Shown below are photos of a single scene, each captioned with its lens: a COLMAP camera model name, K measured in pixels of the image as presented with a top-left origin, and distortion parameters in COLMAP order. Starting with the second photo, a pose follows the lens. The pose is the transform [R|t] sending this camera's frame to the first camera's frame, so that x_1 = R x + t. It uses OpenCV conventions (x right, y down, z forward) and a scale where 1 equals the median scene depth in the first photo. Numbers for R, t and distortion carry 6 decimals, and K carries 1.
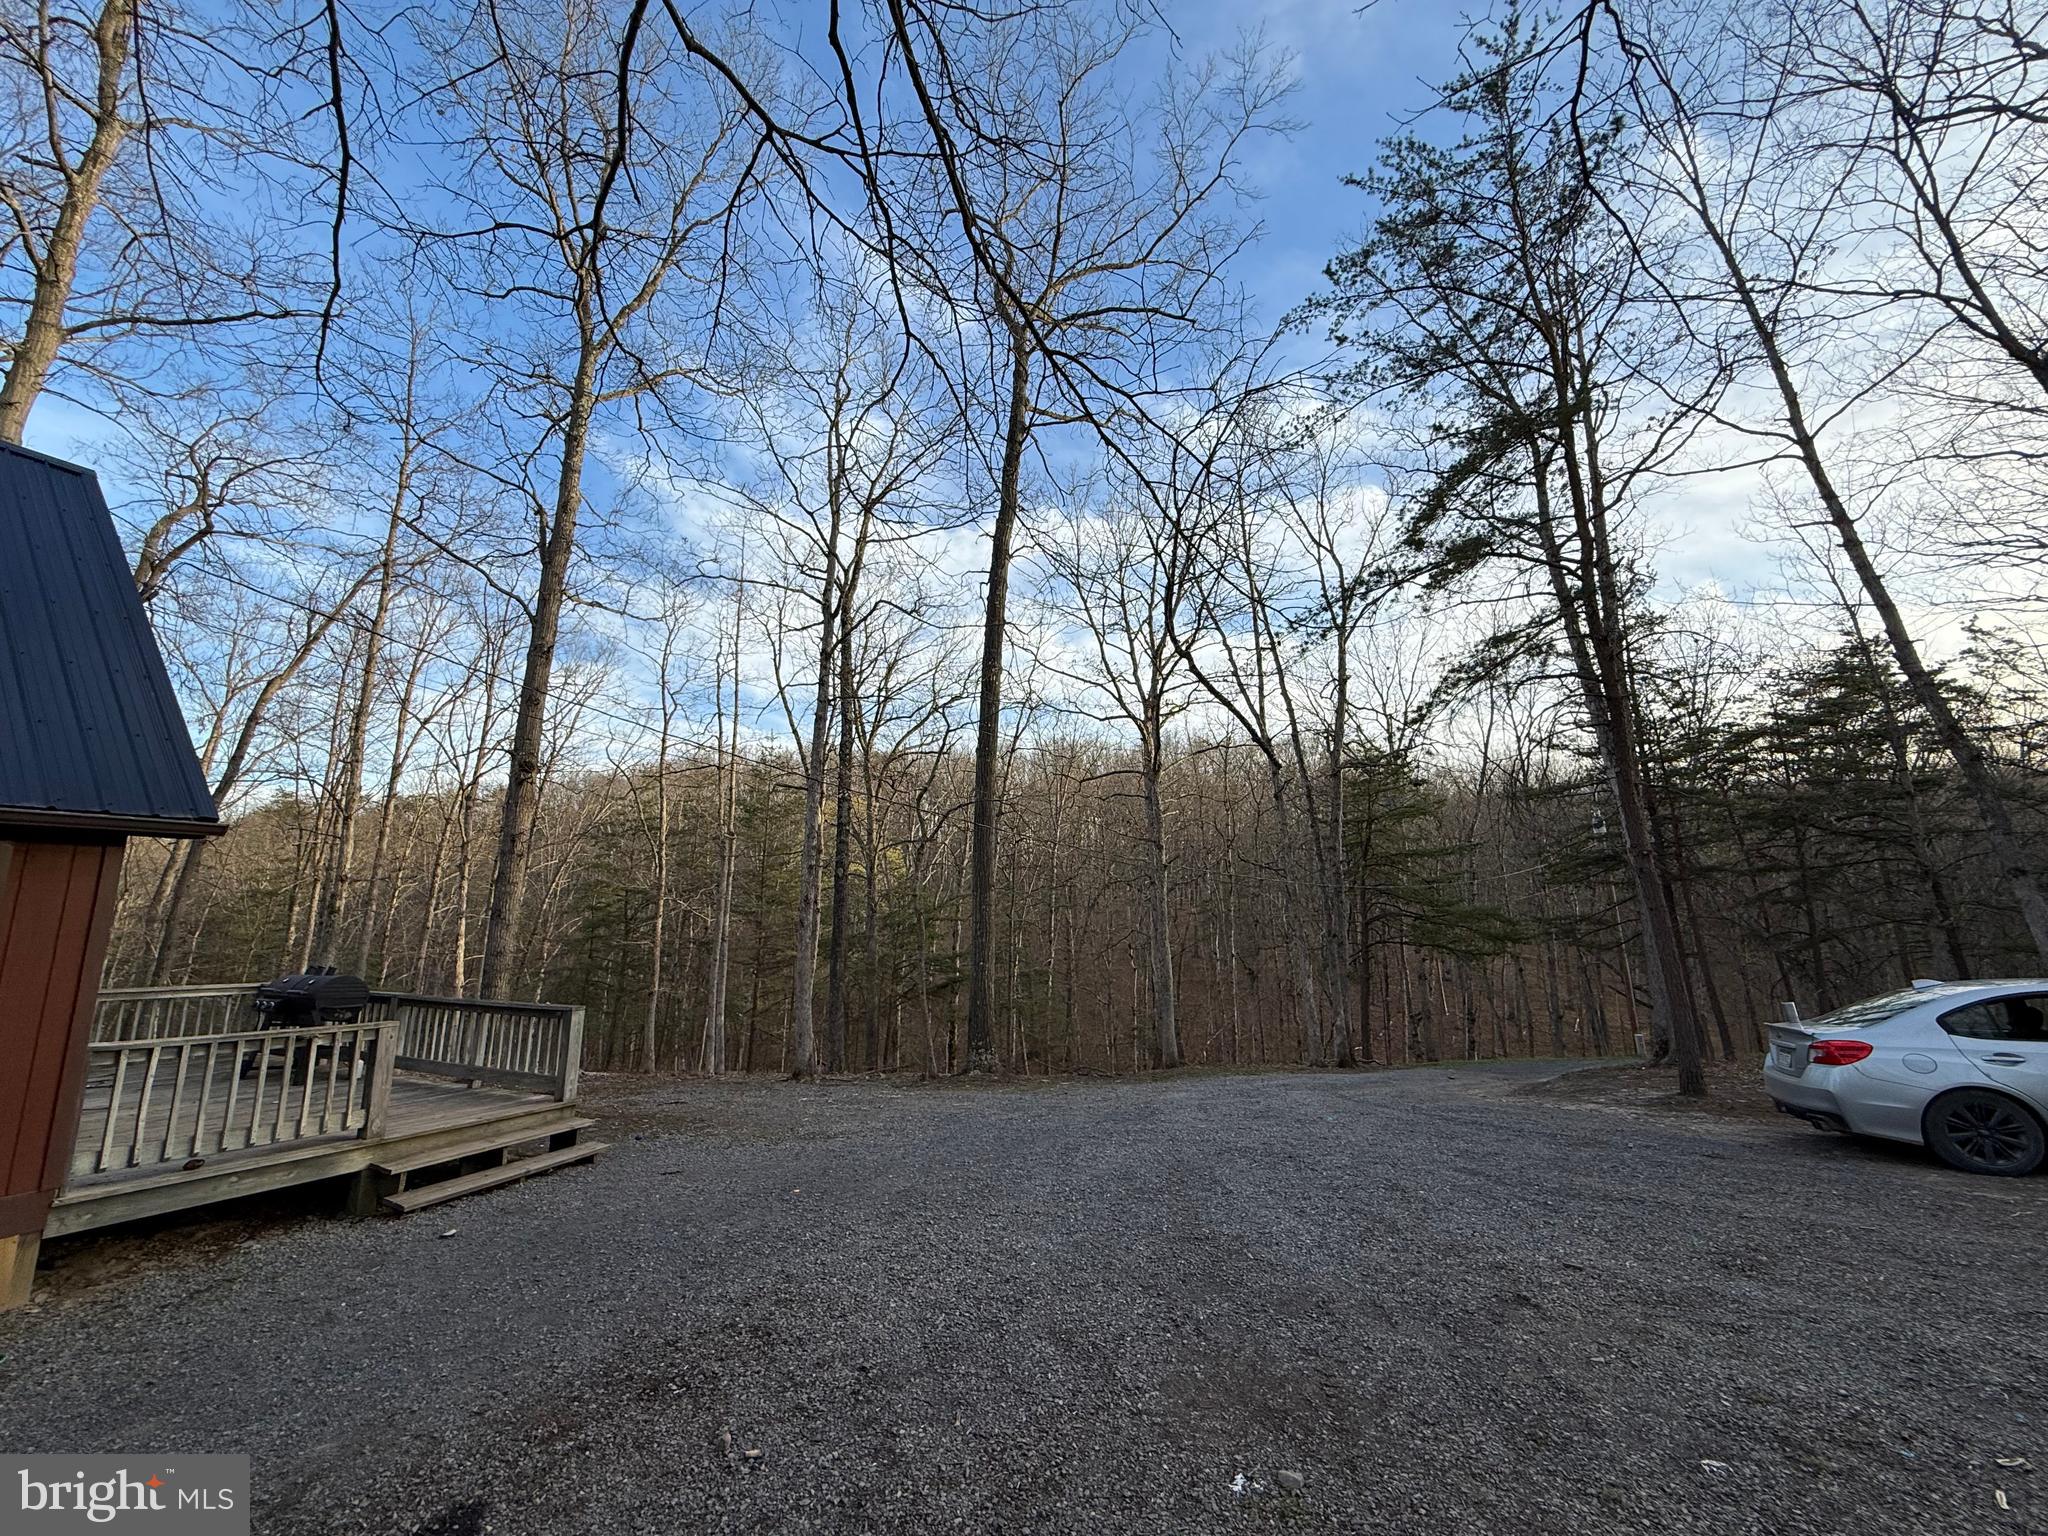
lens RADIAL K [[816.8, 0, 1017.7], [0, 816.8, 765.0], [0, 0, 1]] dist [0.000519, 0.000131]
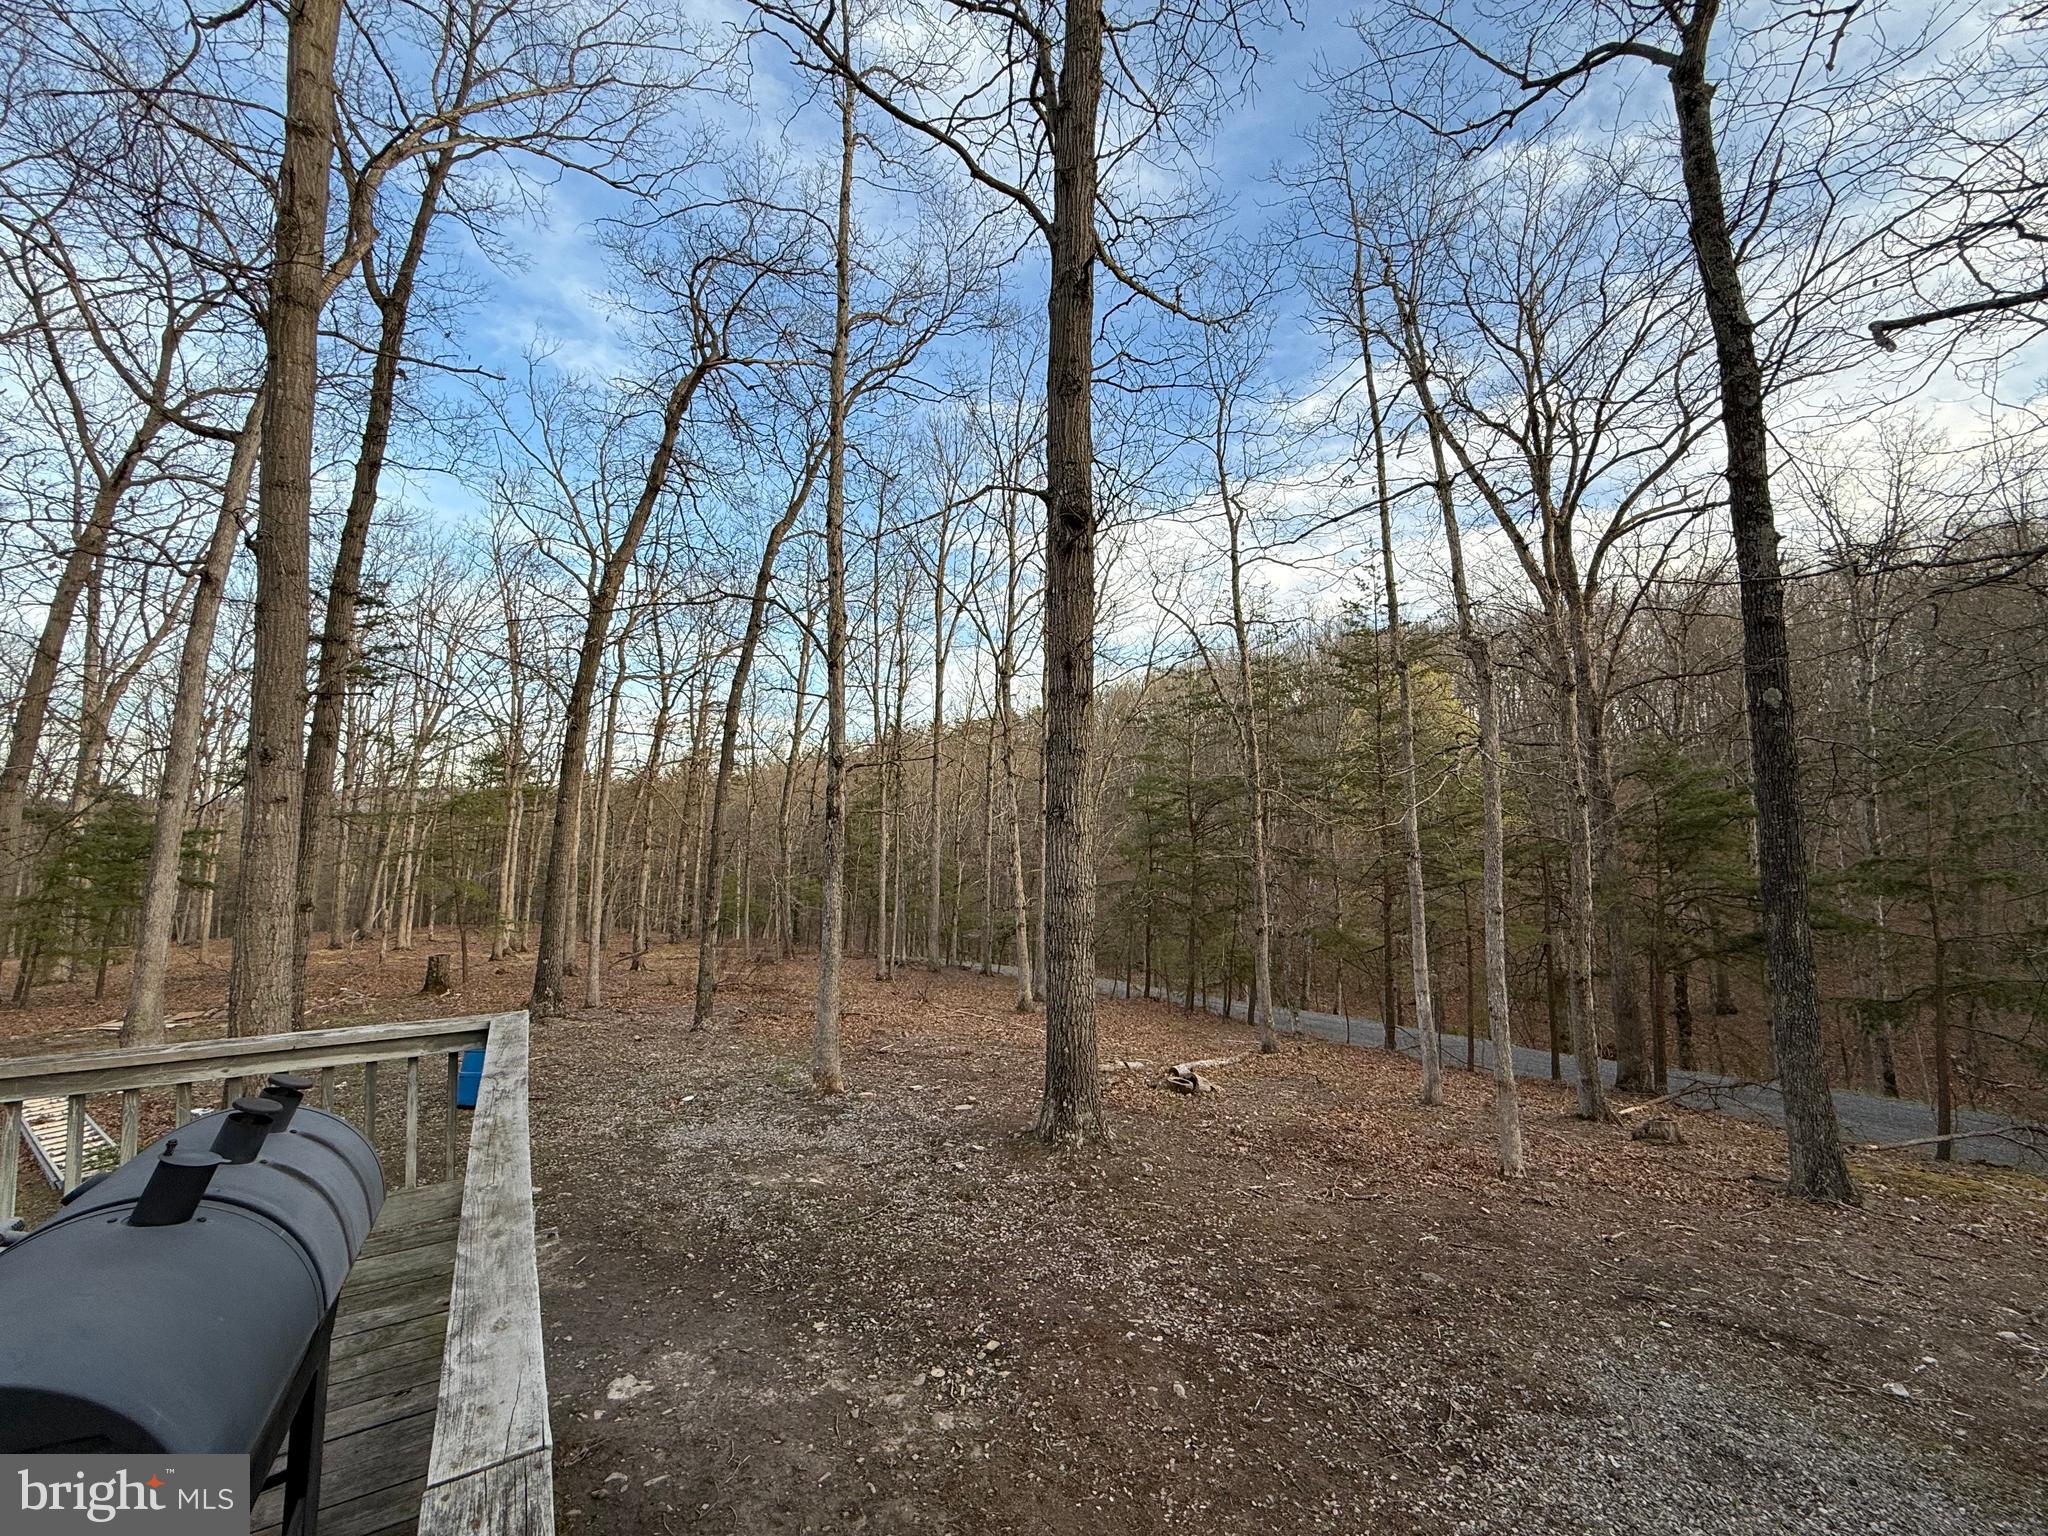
lens RADIAL K [[816.8, 0, 1017.7], [0, 816.8, 765.0], [0, 0, 1]] dist [0.000519, 0.000131]
pose [[0.828854, -0.052709, -0.556977, -0.225146], [0.117866, 0.989659, 0.081745, 0.063964], [0.546909, -0.133403, 0.826495, 0.343760]]
